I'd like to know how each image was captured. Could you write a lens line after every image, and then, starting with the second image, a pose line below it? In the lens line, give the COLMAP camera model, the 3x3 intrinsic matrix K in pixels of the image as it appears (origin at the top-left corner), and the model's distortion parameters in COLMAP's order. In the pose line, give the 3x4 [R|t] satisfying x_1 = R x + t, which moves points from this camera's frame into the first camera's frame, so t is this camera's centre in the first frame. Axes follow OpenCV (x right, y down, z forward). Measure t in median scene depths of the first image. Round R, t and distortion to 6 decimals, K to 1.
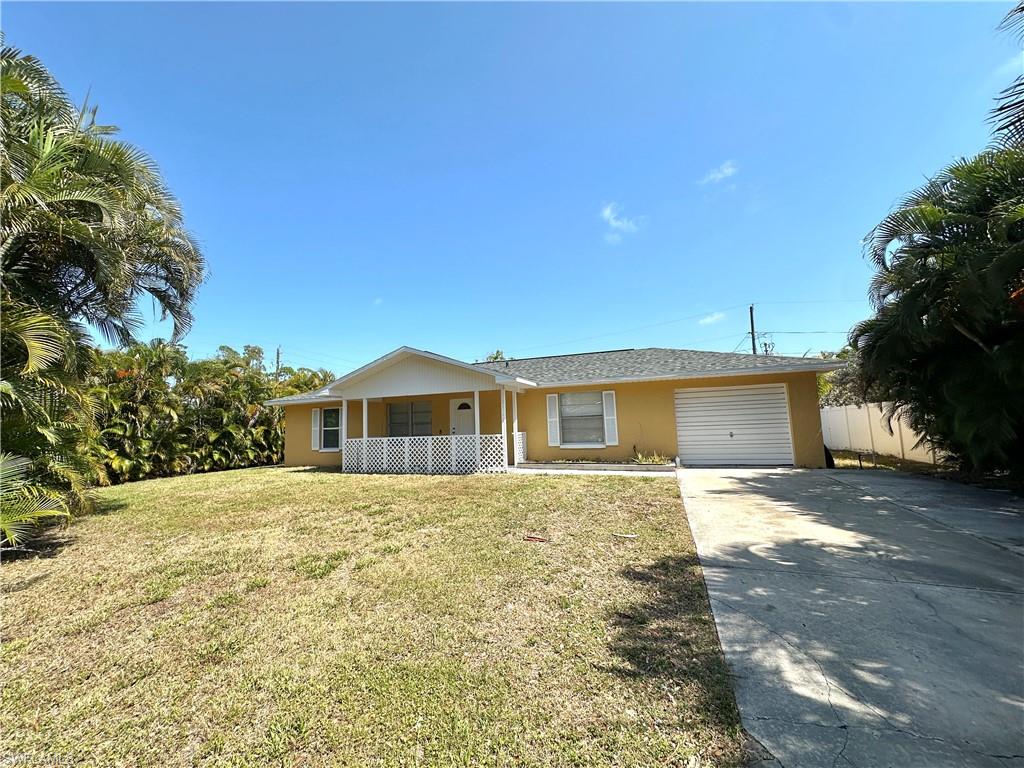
lens RADIAL K [[408.9, 0, 511.2], [0, 408.9, 384.2], [0, 0, 1]] dist [-0.003552, 0.000829]
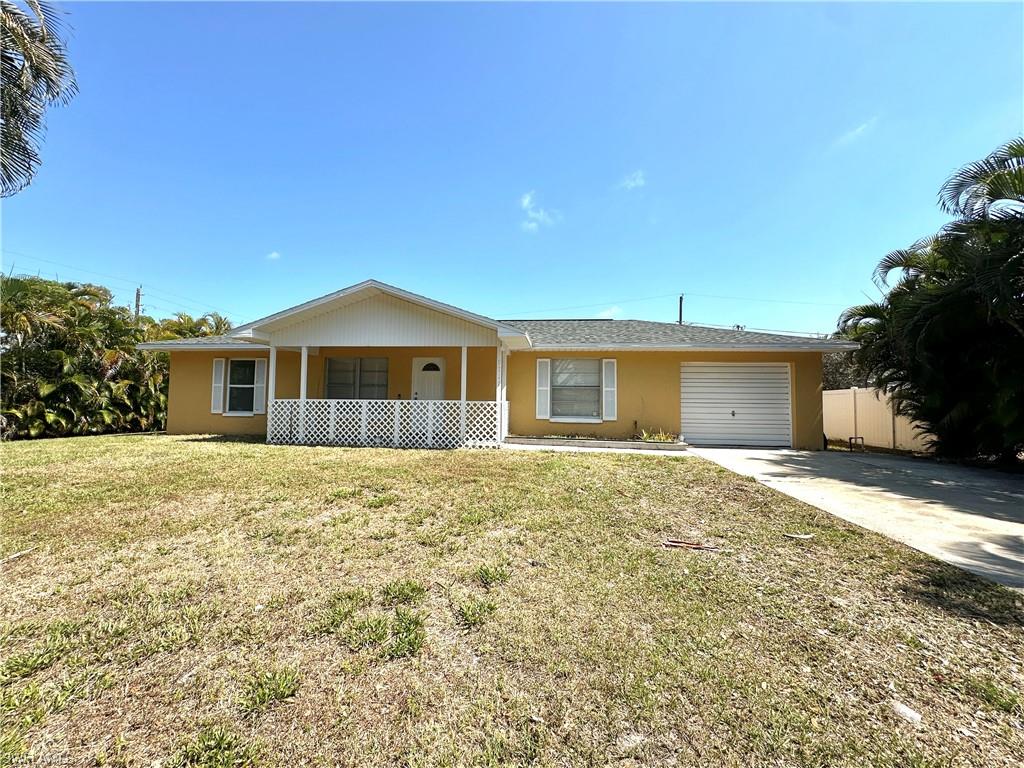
lens RADIAL K [[408.9, 0, 511.2], [0, 408.9, 384.2], [0, 0, 1]] dist [-0.003552, 0.000829]
pose [[0.969817, 0.058566, 0.236696, -0.167090], [-0.070978, 0.996496, 0.044256, 0.044785], [-0.233274, -0.059720, 0.970575, 0.182416]]
